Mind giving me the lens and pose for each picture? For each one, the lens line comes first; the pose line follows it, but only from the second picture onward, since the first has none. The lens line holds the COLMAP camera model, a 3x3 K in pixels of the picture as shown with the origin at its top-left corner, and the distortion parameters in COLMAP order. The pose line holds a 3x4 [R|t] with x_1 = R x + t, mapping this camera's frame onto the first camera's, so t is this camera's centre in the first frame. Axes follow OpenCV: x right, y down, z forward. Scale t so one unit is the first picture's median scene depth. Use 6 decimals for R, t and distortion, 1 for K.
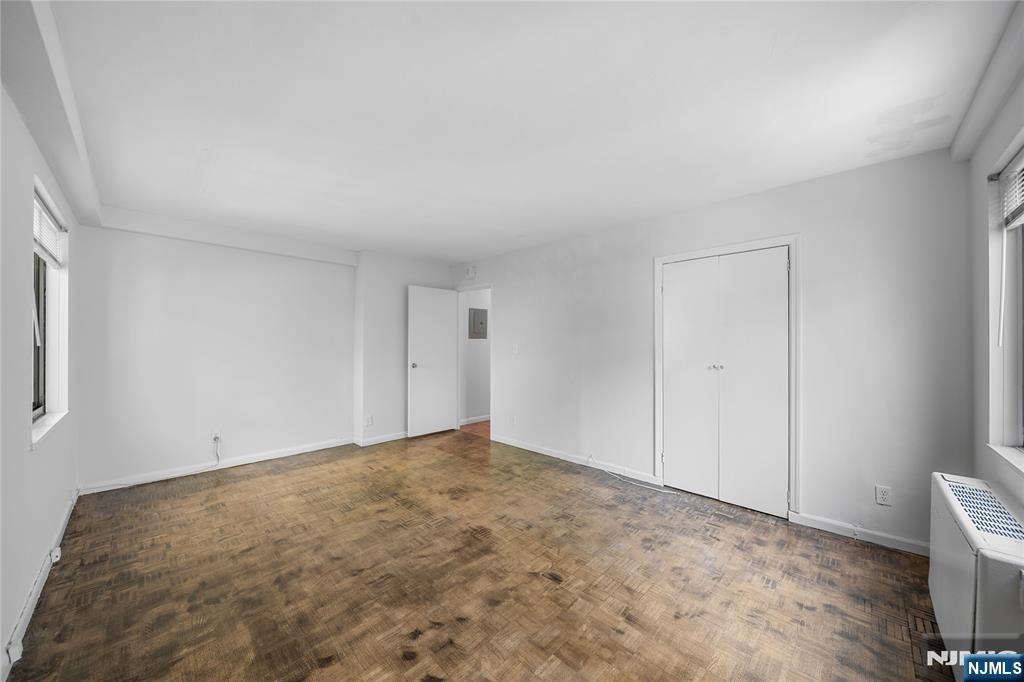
lens RADIAL K [[359.1, 0, 510.7], [0, 359.1, 342.3], [0, 0, 1]] dist [0.001088, 0.000062]
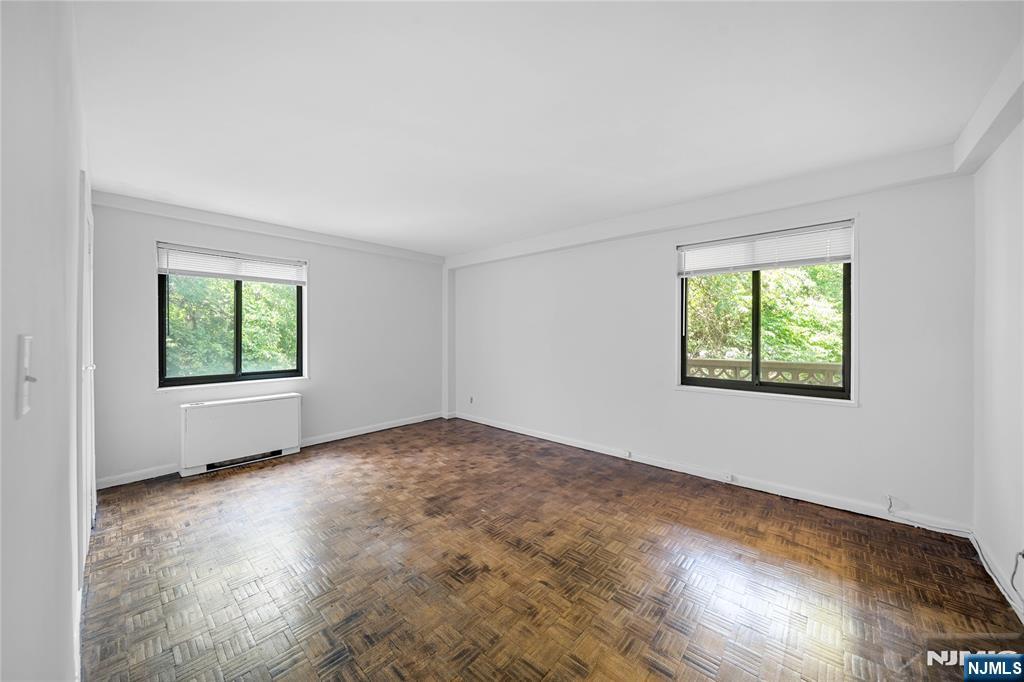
lens RADIAL K [[359.1, 0, 513.3], [0, 359.1, 337.5], [0, 0, 1]] dist [0.001088, 0.000062]
pose [[-0.999129, 0.000693, -0.041718, -0.261599], [0.000466, 0.999985, 0.005461, 0.006168], [0.041721, 0.005437, -0.999114, 1.979285]]
